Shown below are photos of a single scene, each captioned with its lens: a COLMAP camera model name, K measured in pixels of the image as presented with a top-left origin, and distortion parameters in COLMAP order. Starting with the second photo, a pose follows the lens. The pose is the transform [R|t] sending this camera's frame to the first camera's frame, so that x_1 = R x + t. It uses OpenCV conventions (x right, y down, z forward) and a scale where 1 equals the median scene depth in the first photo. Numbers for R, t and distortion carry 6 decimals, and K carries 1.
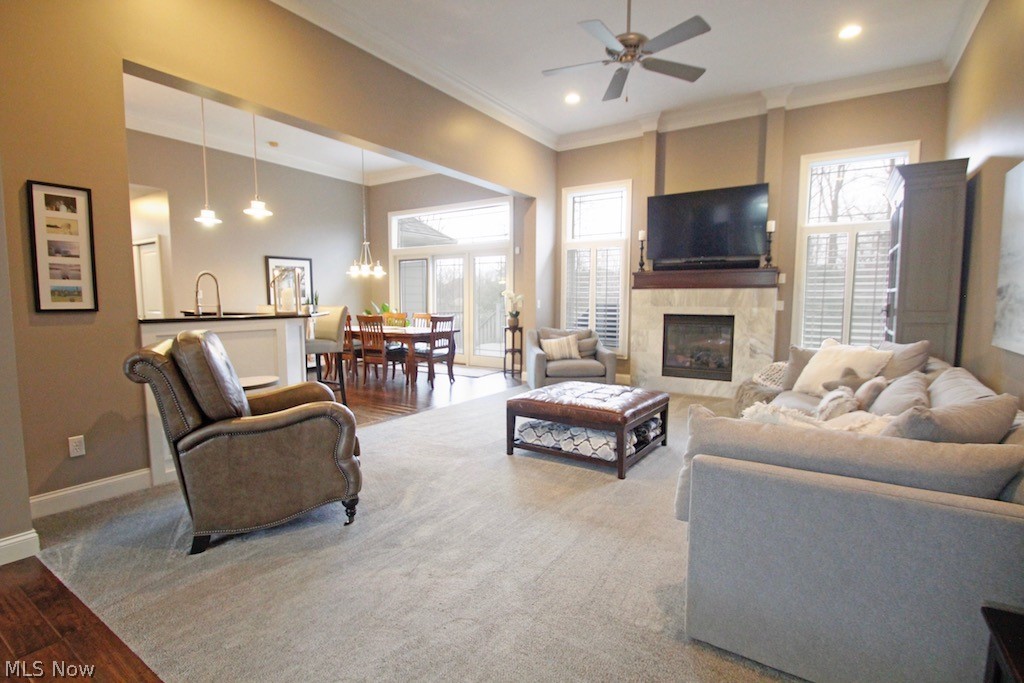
lens RADIAL K [[476.7, 0, 518.2], [0, 476.7, 343.4], [0, 0, 1]] dist [0.002343, -0.007166]
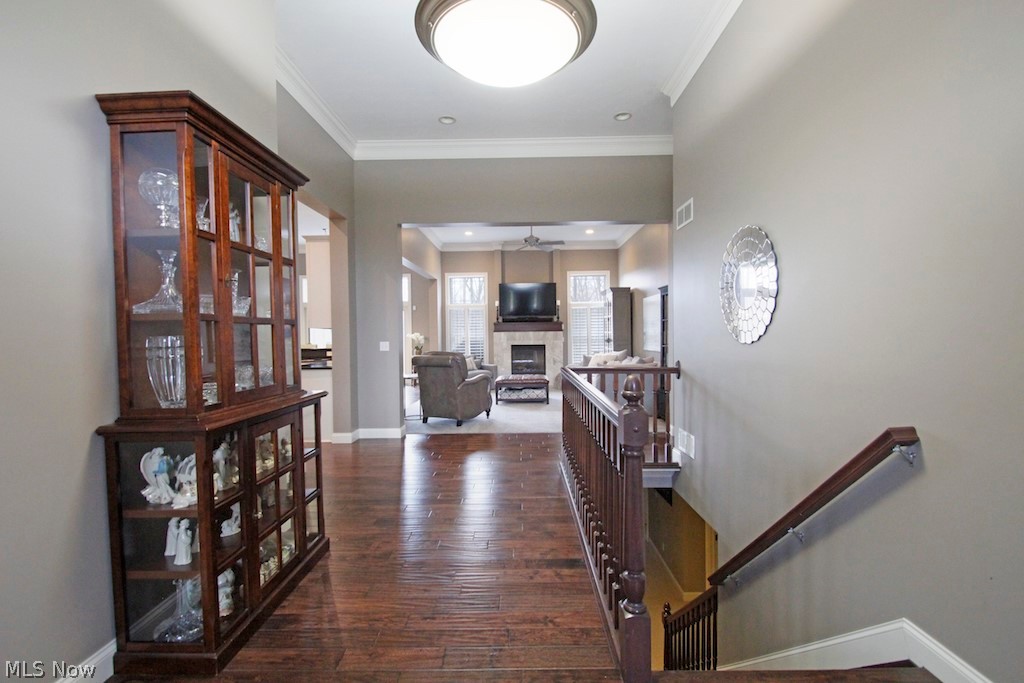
lens RADIAL K [[476.7, 0, 510.2], [0, 476.7, 343.1], [0, 0, 1]] dist [0.002343, -0.007166]
pose [[0.843880, -0.024753, 0.535961, -0.756648], [0.064572, 0.996360, -0.055654, 0.039879], [-0.532632, 0.081573, 0.842407, -0.642261]]
